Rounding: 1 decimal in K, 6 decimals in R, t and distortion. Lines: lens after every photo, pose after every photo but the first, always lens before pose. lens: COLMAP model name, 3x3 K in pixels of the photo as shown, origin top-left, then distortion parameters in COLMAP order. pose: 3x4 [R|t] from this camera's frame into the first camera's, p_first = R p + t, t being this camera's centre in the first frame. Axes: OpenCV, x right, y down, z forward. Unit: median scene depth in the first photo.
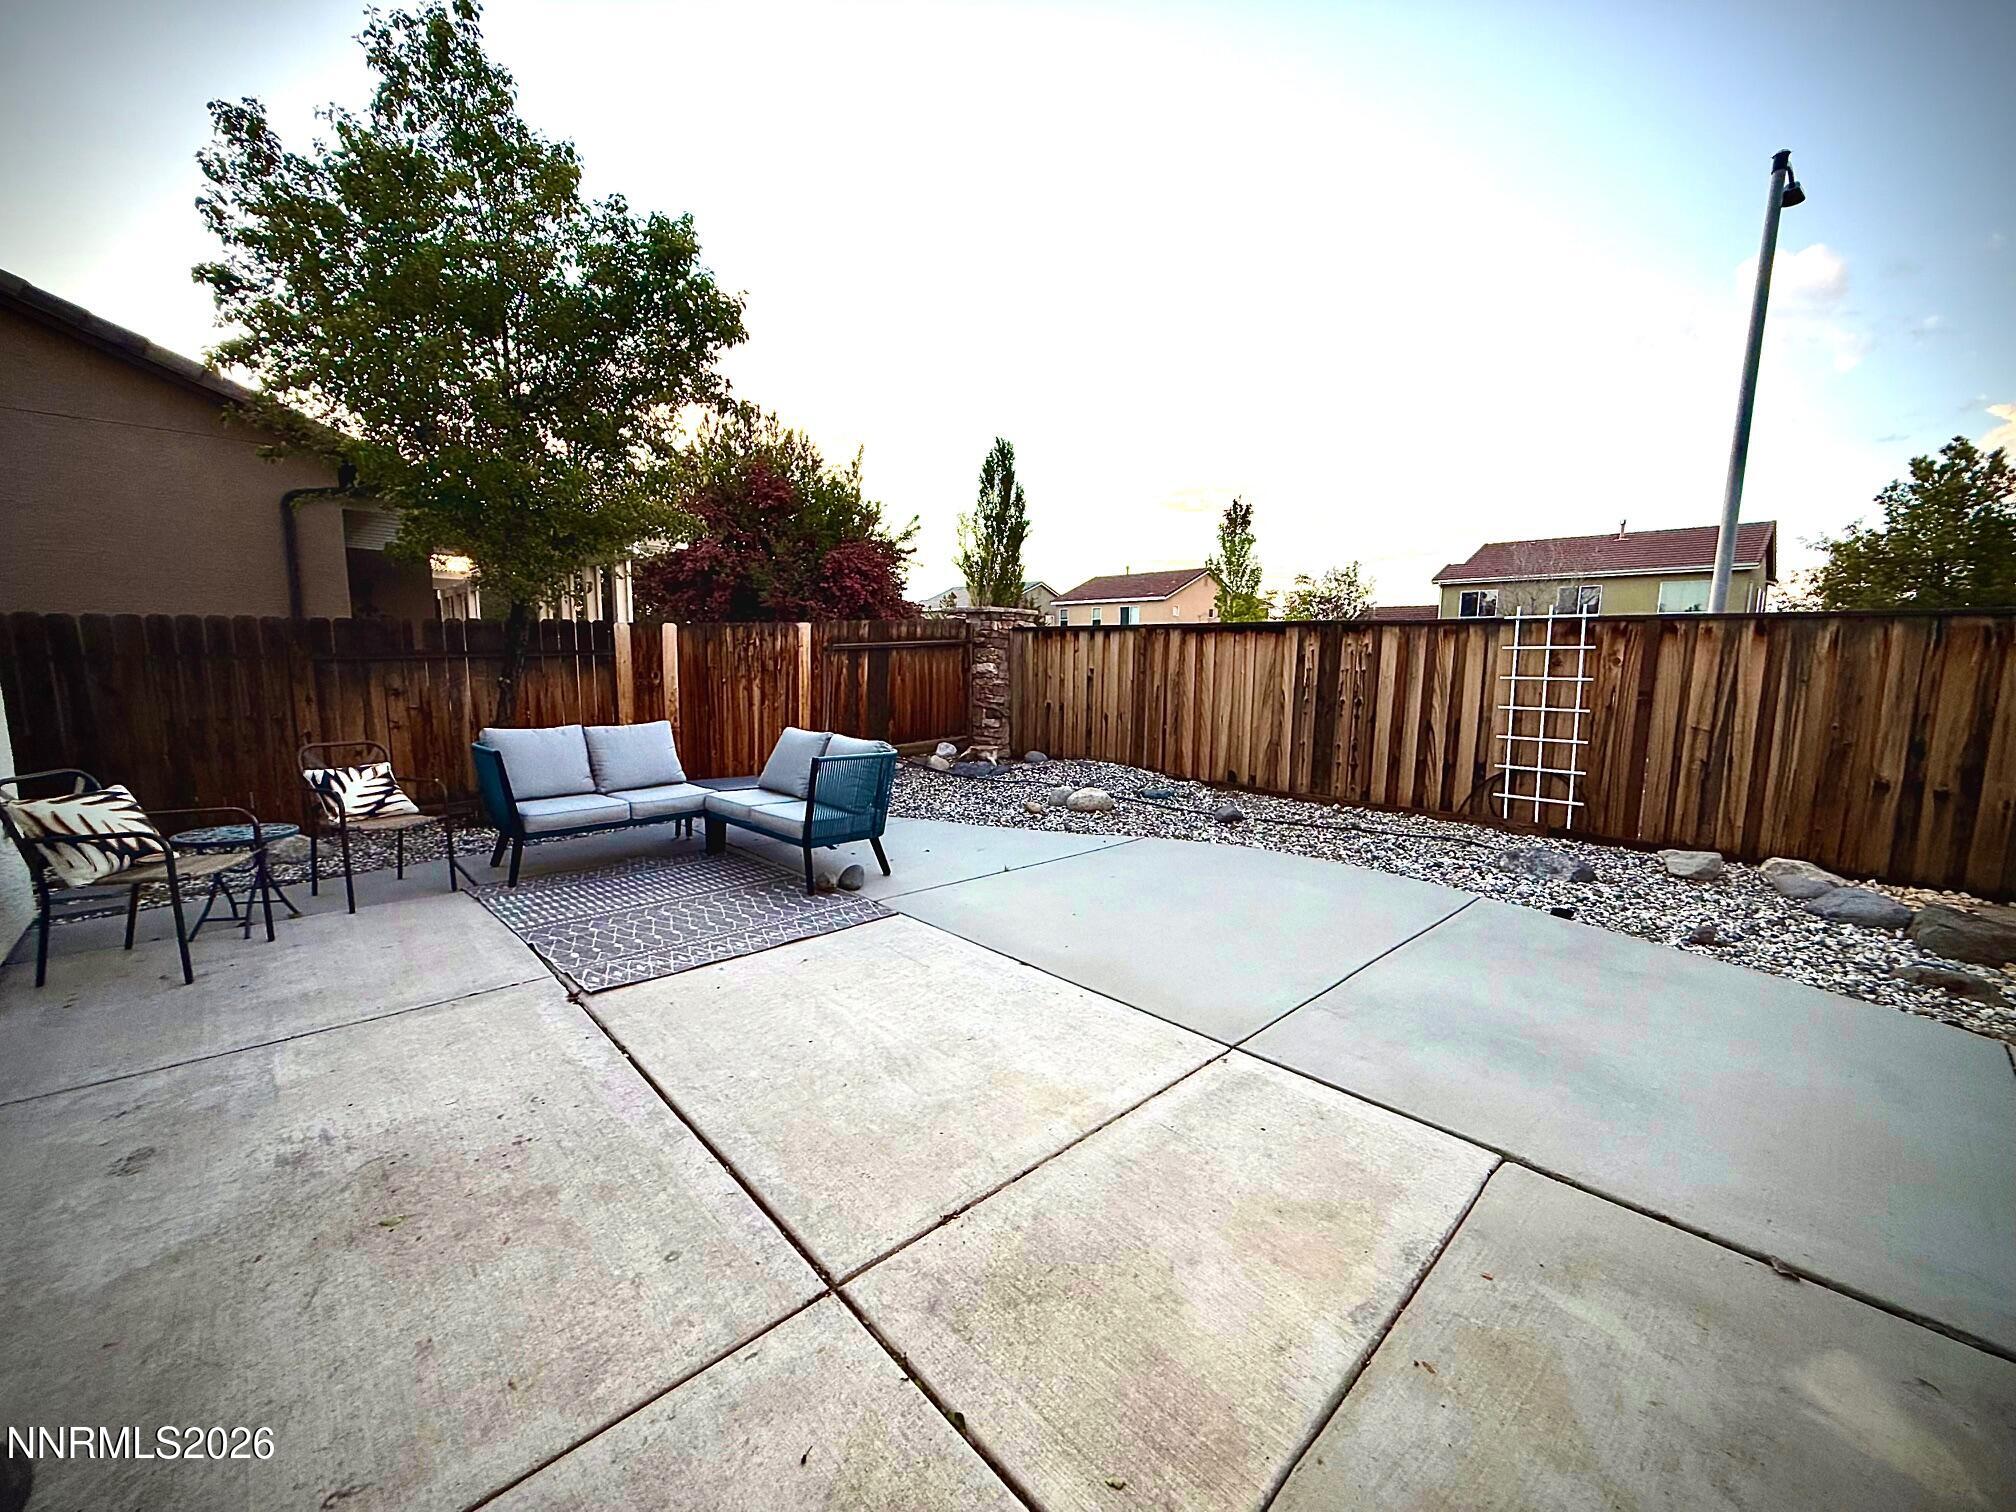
lens RADIAL K [[799.7, 0, 1009.1], [0, 799.7, 753.0], [0, 0, 1]] dist [-0.002490, -0.000150]
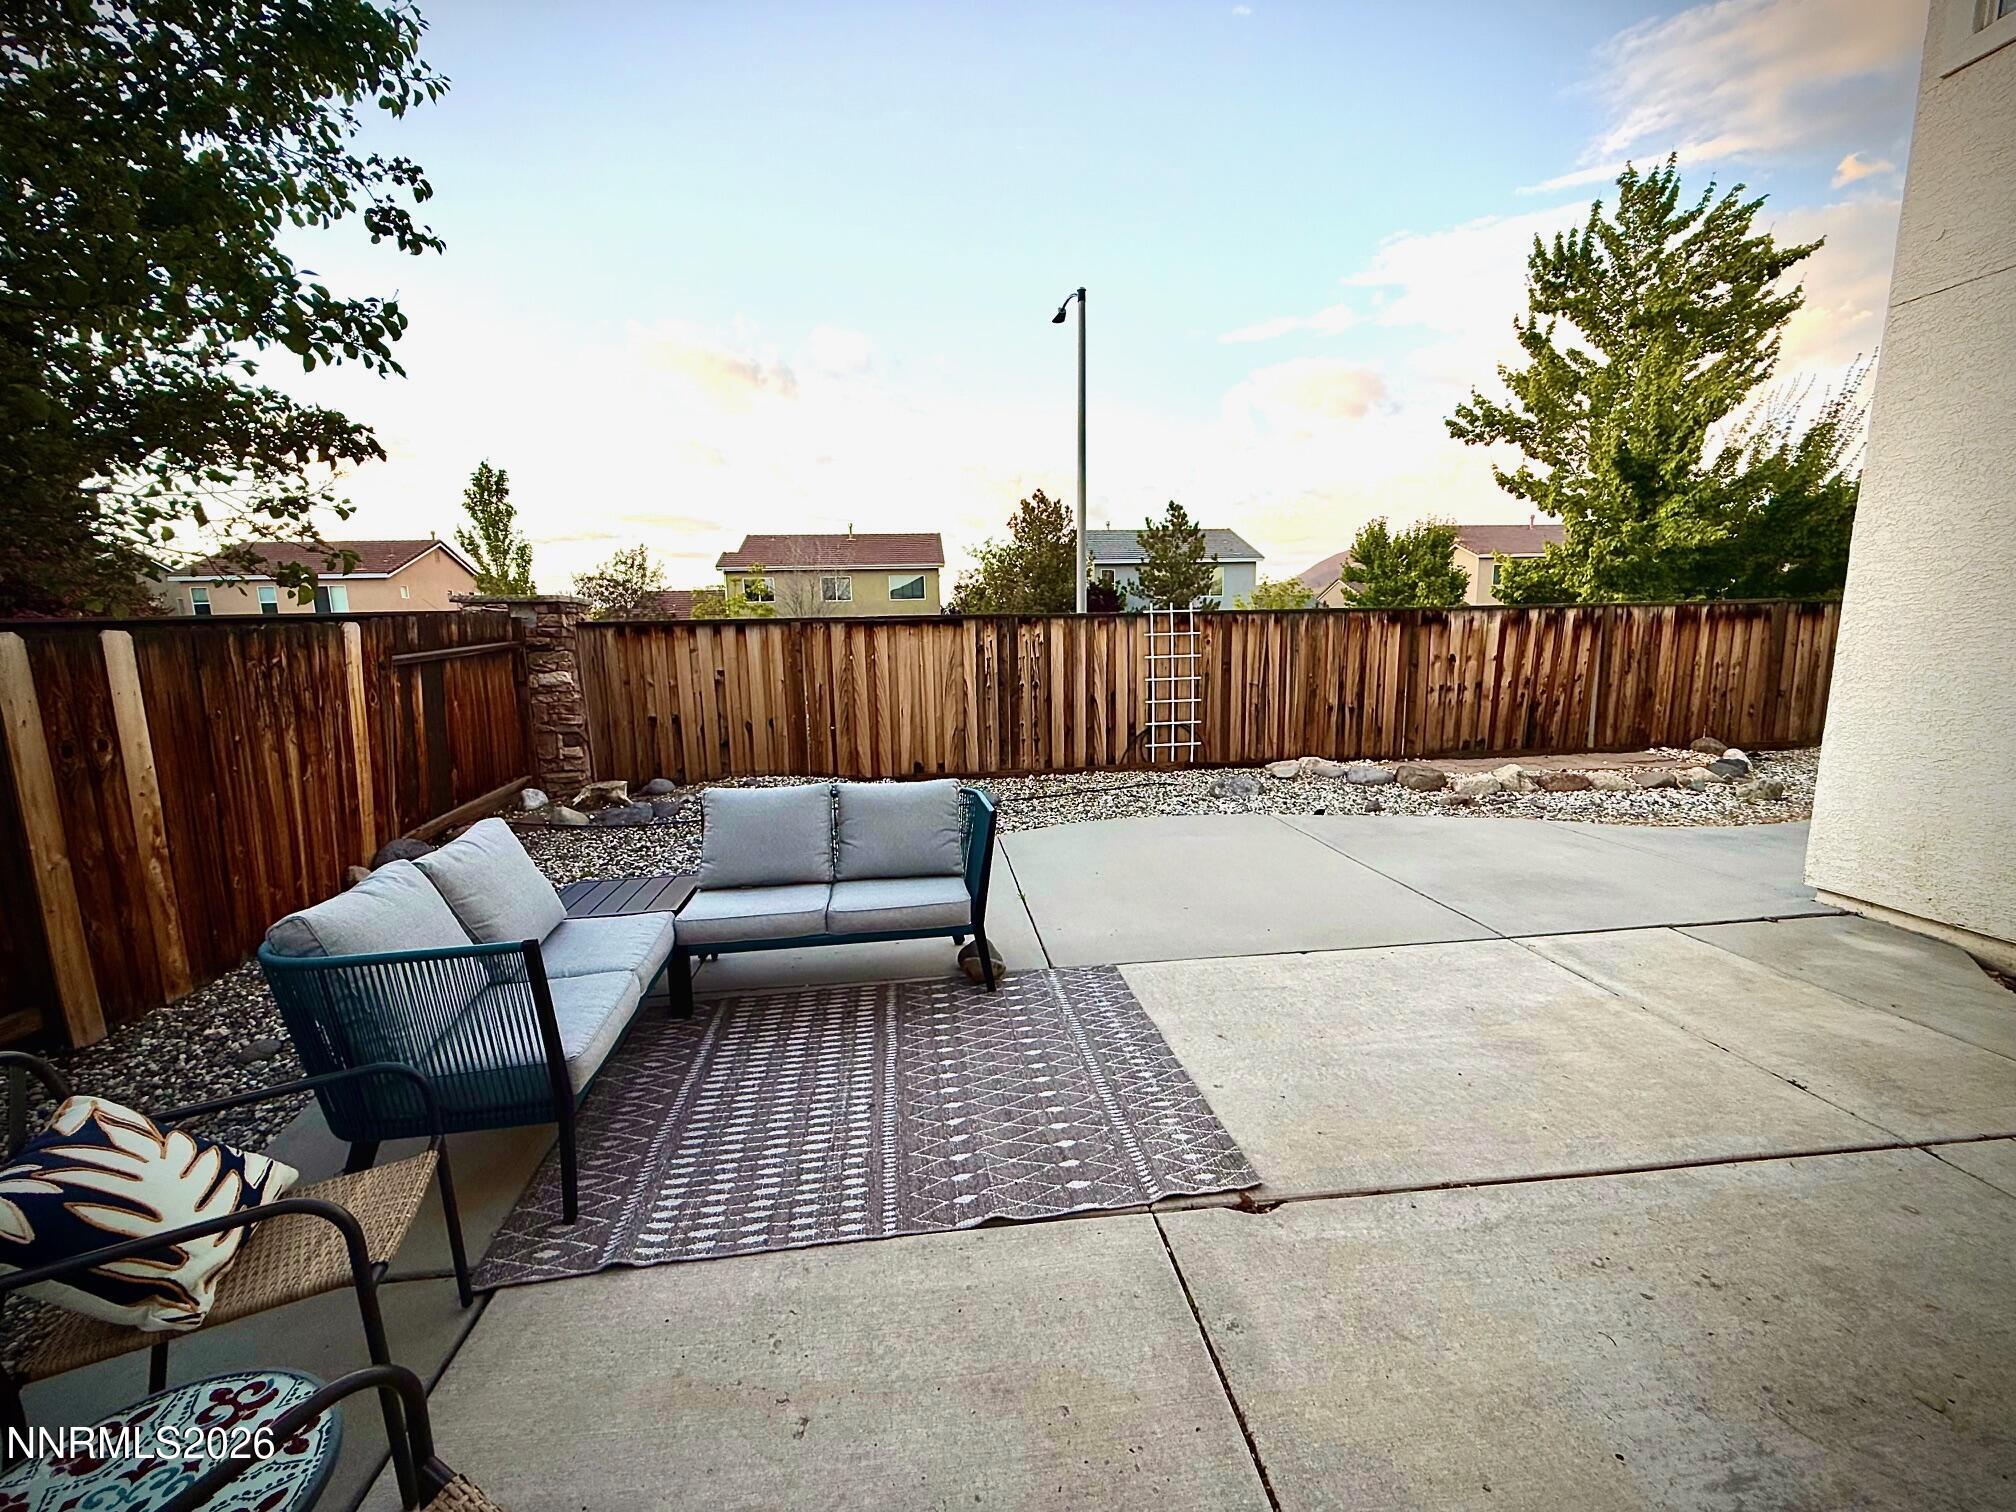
lens RADIAL K [[799.7, 0, 1007.8], [0, 799.7, 753.4], [0, 0, 1]] dist [-0.002490, -0.000150]
pose [[0.609149, -0.143966, 0.779879, -0.481345], [0.127161, 0.988392, 0.083134, -0.063902], [-0.782795, 0.048529, 0.620385, 0.307276]]
